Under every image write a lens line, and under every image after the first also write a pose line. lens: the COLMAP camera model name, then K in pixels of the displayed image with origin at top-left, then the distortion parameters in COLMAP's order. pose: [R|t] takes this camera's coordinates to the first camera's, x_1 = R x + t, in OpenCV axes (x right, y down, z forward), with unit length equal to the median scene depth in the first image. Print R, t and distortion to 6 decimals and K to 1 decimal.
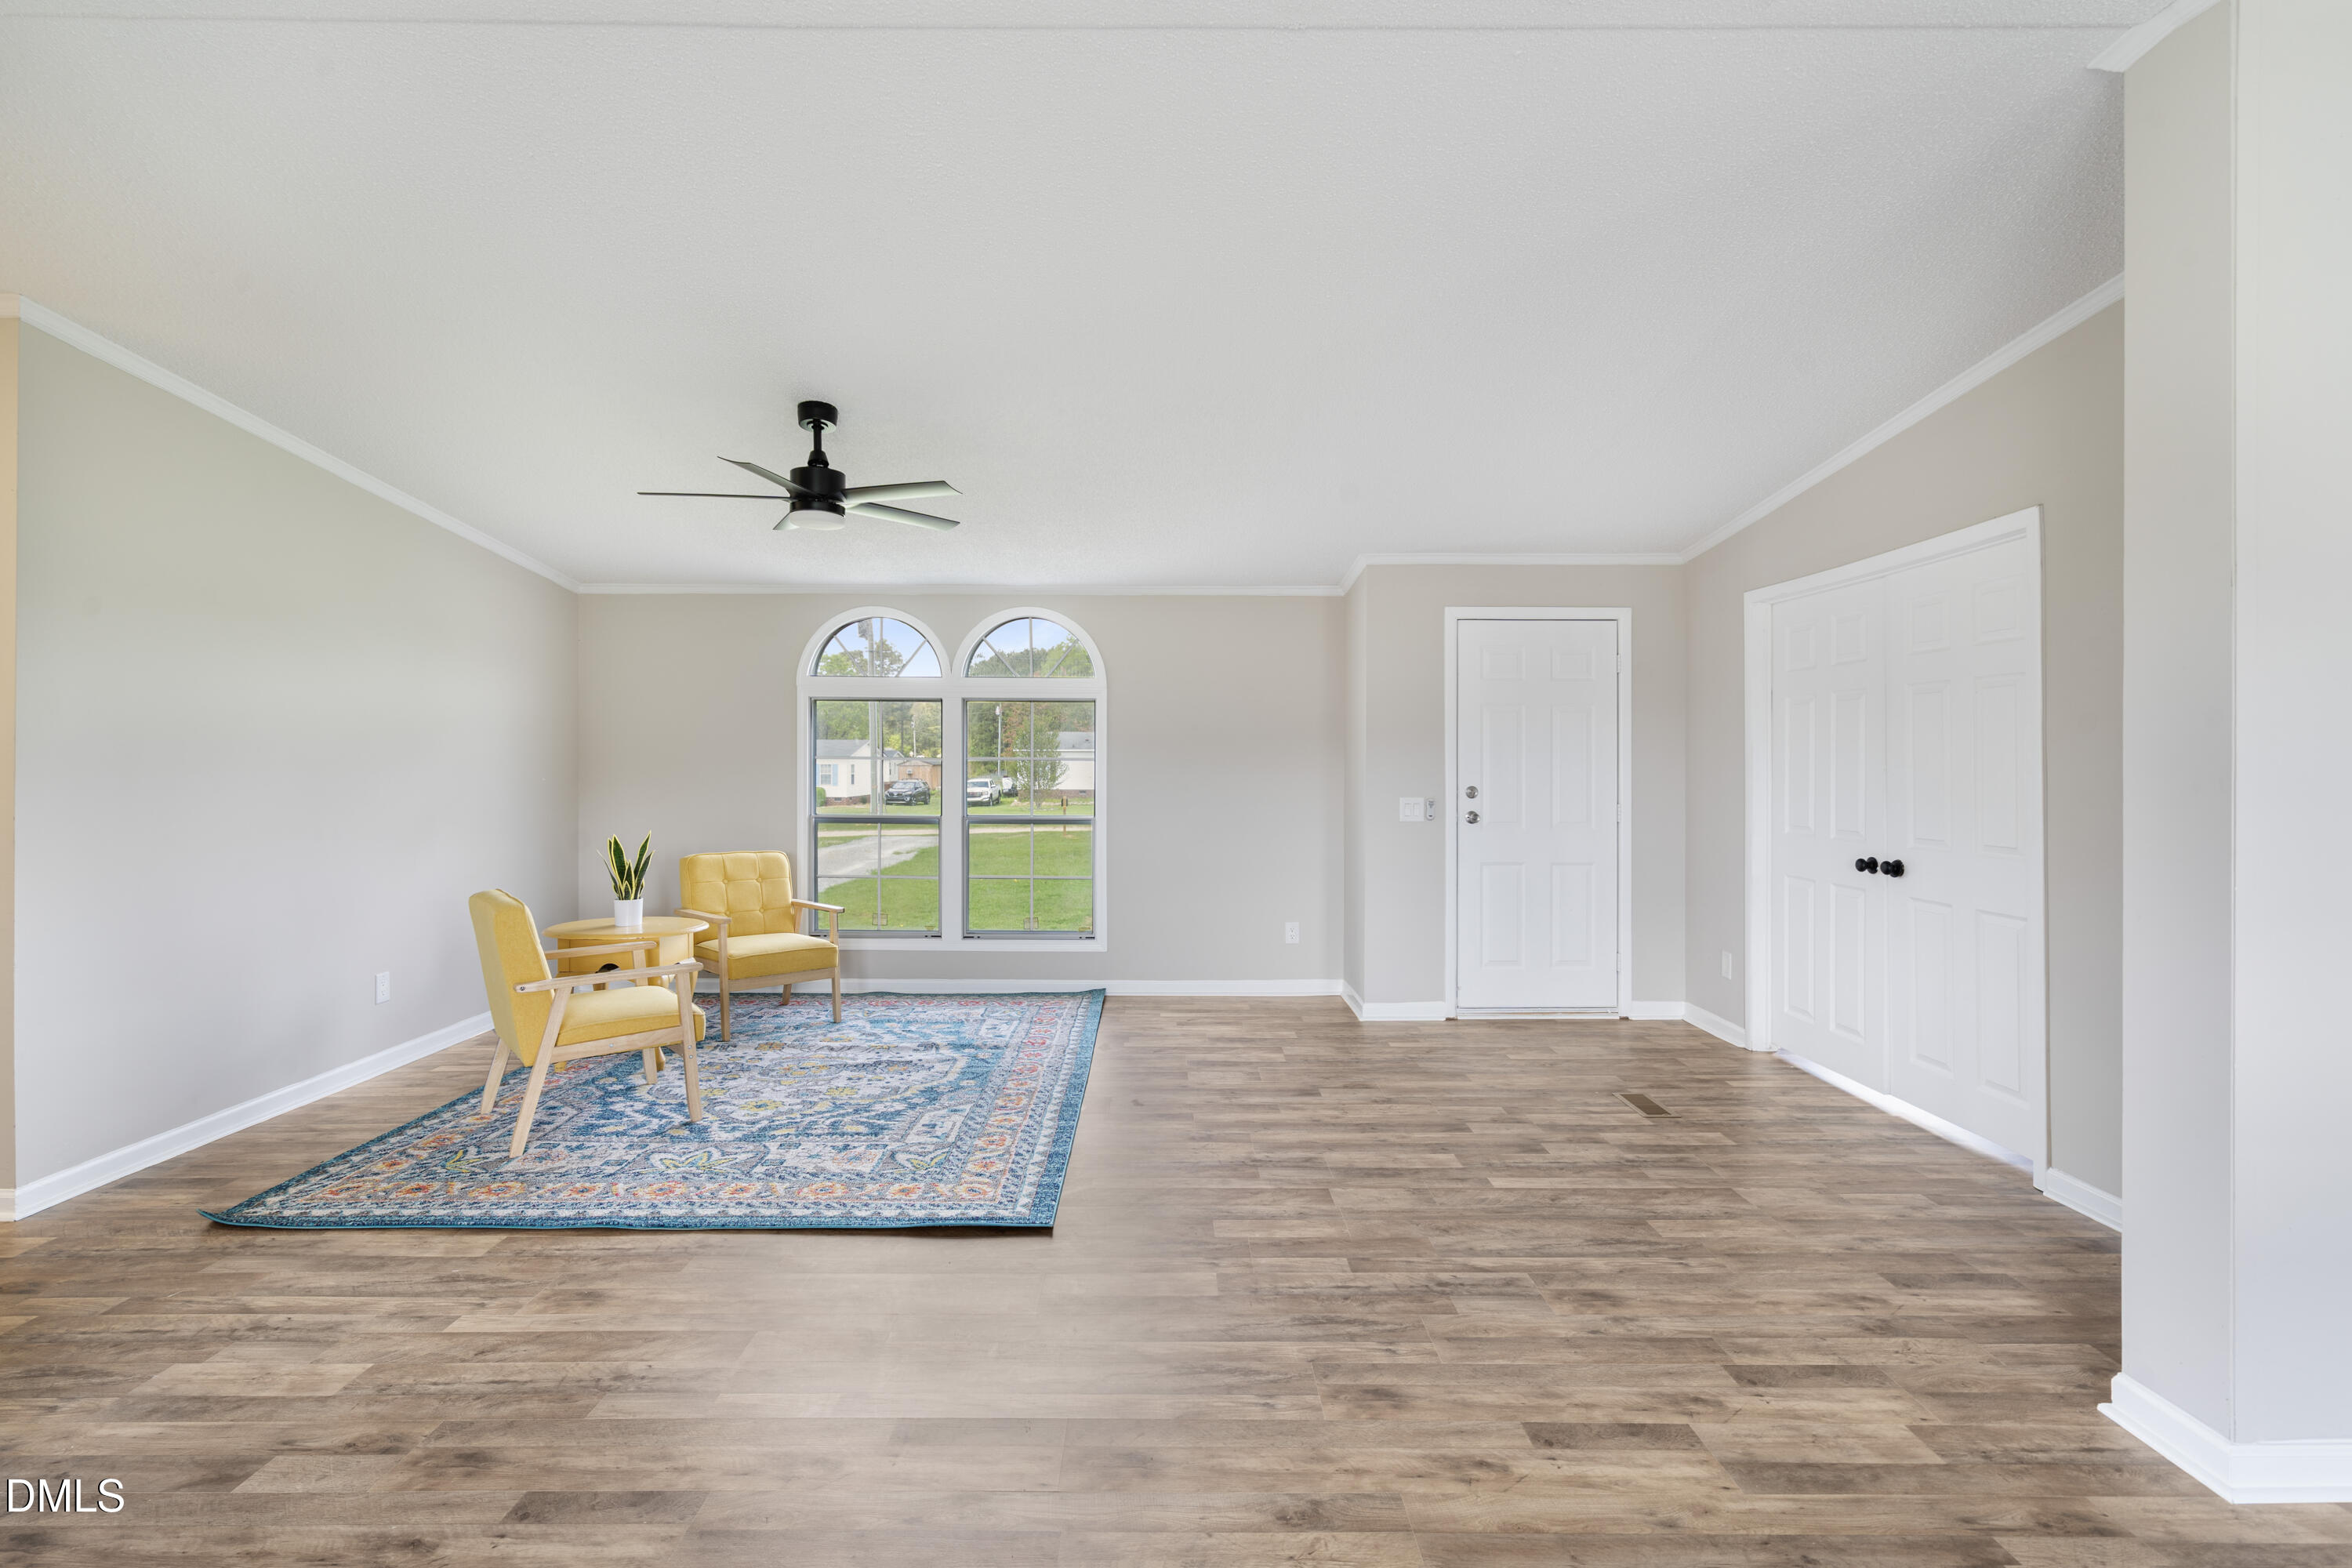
lens RADIAL K [[1079.2, 0, 1167.9], [0, 1079.2, 769.6], [0, 0, 1]] dist [-0.001850, 0.000351]
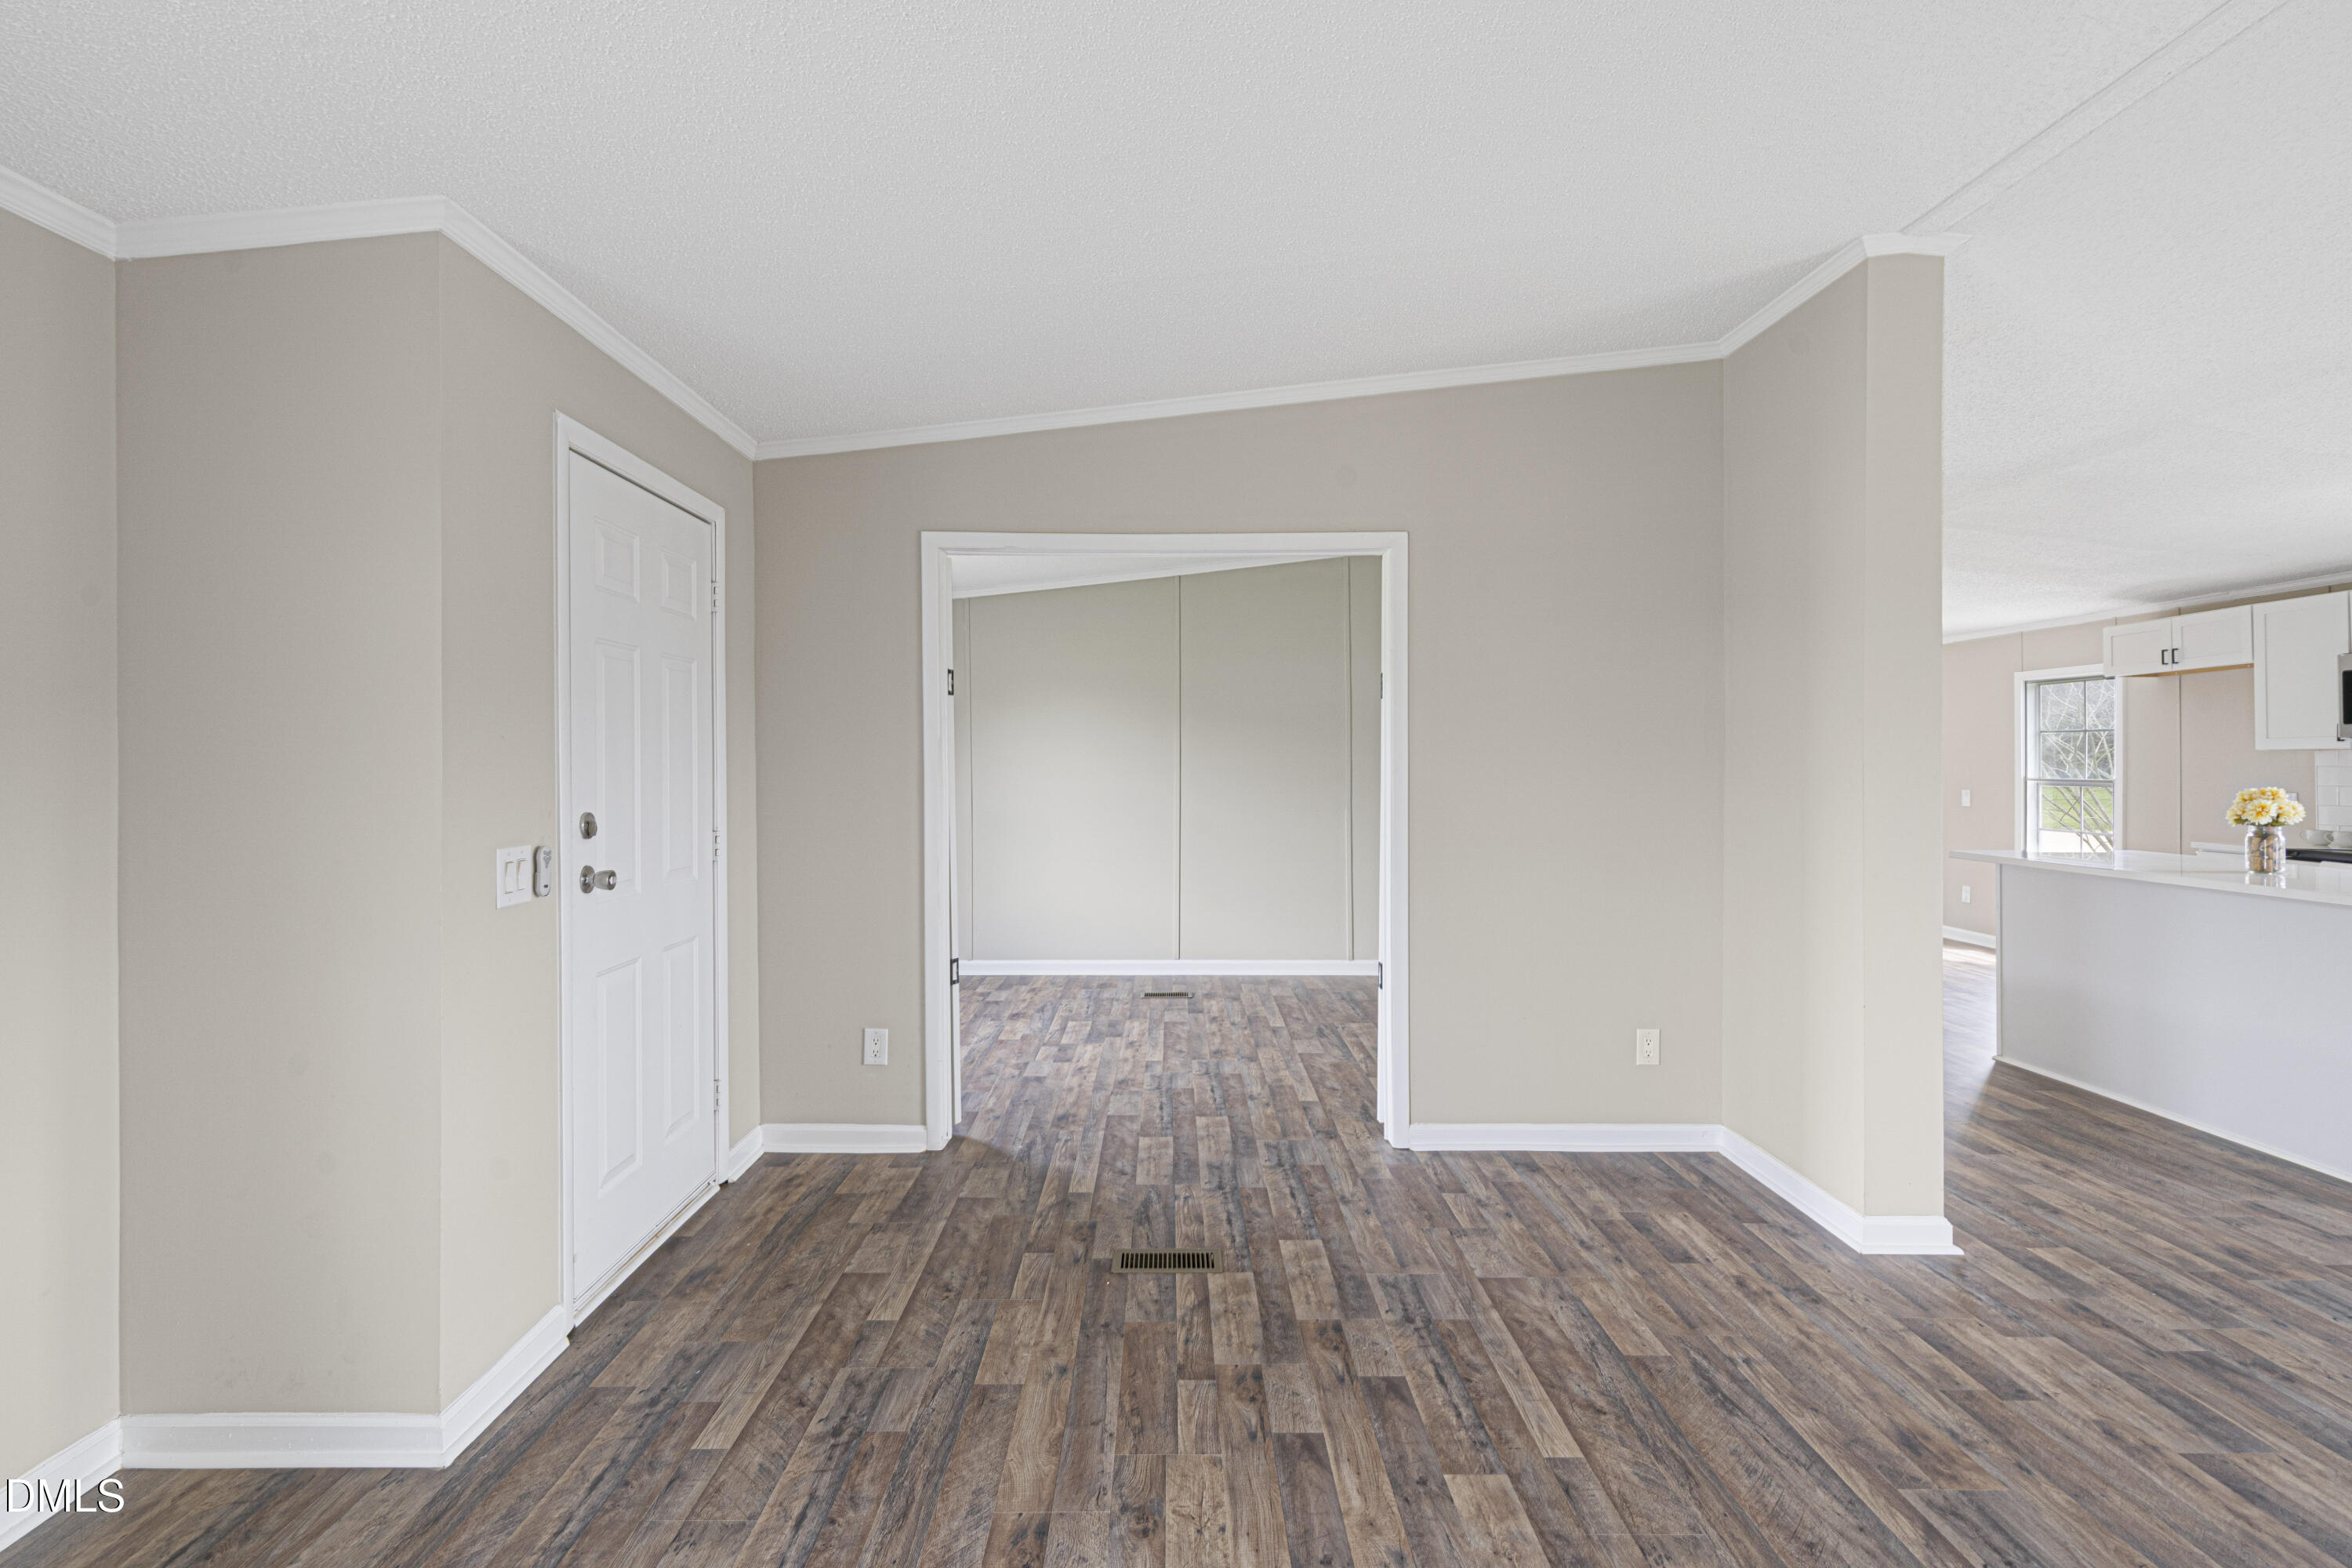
lens RADIAL K [[1110.9, 0, 1176.8], [0, 1110.9, 746.1], [0, 0, 1]] dist [0.003051, 0.001221]
pose [[-0.008920, 0.010277, 0.999907, -0.300613], [0.005774, 0.999931, -0.010226, -0.010741], [-0.999944, 0.005682, -0.008979, 1.117966]]
